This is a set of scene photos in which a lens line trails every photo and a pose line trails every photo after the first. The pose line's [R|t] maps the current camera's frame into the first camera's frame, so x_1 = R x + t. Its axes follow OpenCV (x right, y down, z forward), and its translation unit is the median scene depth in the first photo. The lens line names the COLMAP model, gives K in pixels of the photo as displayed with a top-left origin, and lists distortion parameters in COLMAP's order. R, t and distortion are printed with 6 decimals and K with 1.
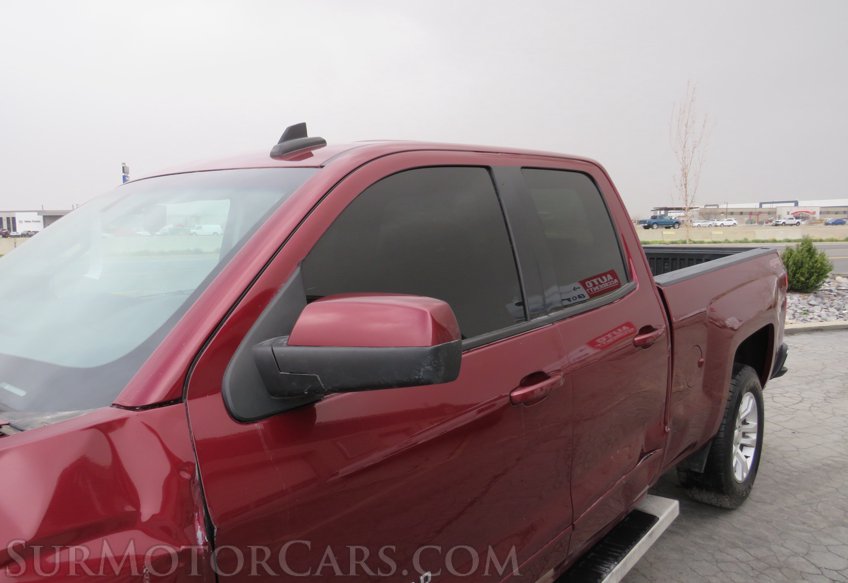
lens RADIAL K [[614.8, 0, 425.8], [0, 614.8, 290.8], [0, 0, 1]] dist [-0.026352, 0.007952]
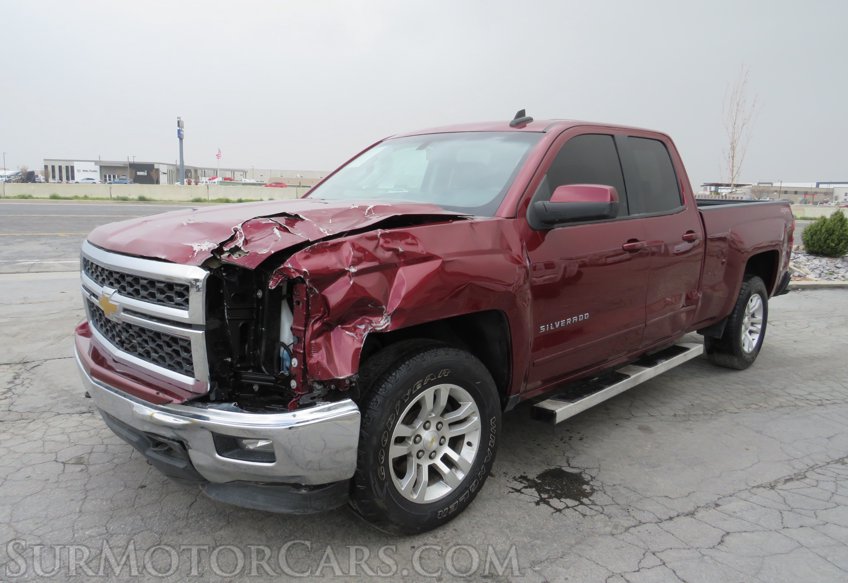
lens RADIAL K [[614.8, 0, 420.5], [0, 614.8, 291.6], [0, 0, 1]] dist [-0.026352, 0.007952]
pose [[0.996379, 0.052873, -0.066584, -0.110295], [-0.049037, 0.997112, 0.057993, 0.065206], [0.069458, -0.054518, 0.996094, -0.311886]]
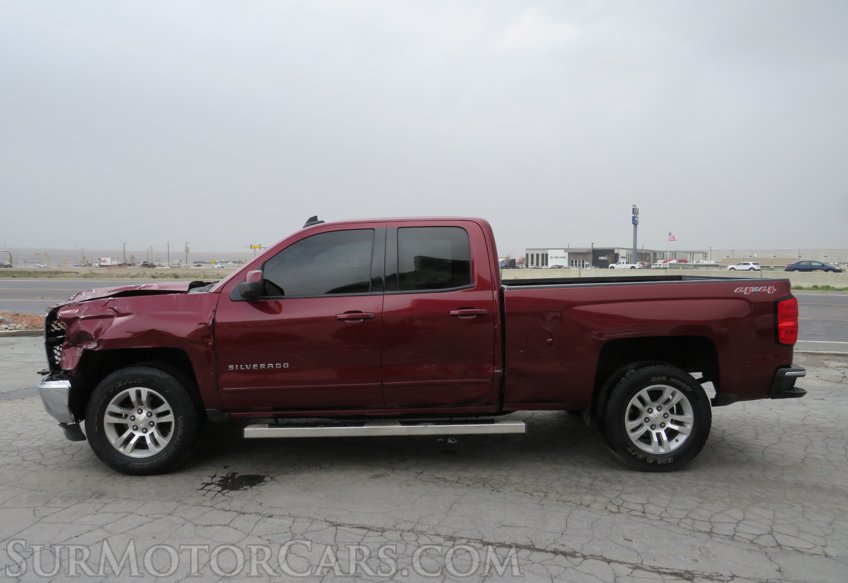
lens RADIAL K [[614.8, 0, 431.6], [0, 614.8, 293.1], [0, 0, 1]] dist [-0.026352, 0.007952]
pose [[0.682251, 0.048152, -0.729530, 0.649418], [-0.089730, 0.995800, -0.018188, 0.022751], [0.725591, 0.077870, 0.683707, -0.144803]]
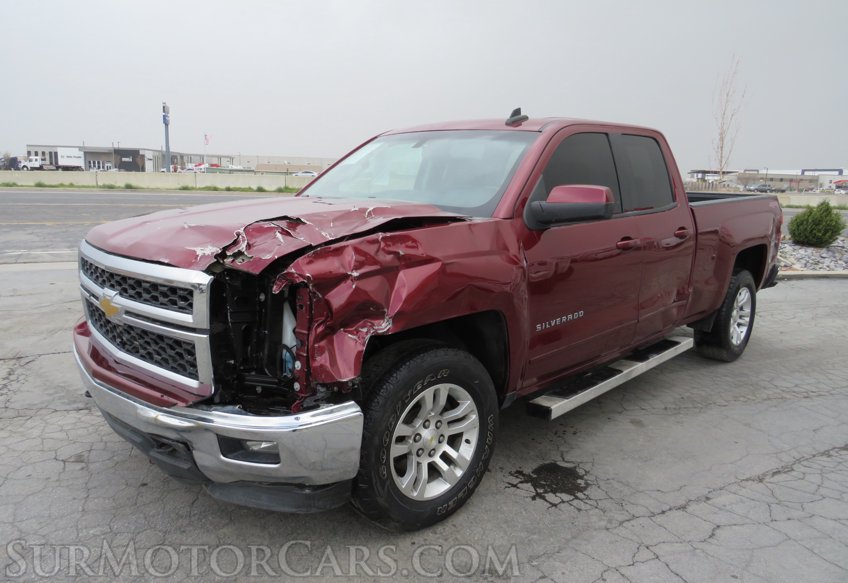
lens RADIAL K [[614.8, 0, 419.9], [0, 614.8, 290.8], [0, 0, 1]] dist [-0.026352, 0.007952]
pose [[0.997497, 0.052581, -0.047286, -0.118567], [-0.048807, 0.995781, 0.077711, 0.054775], [0.051172, -0.075209, 0.995854, -0.317548]]
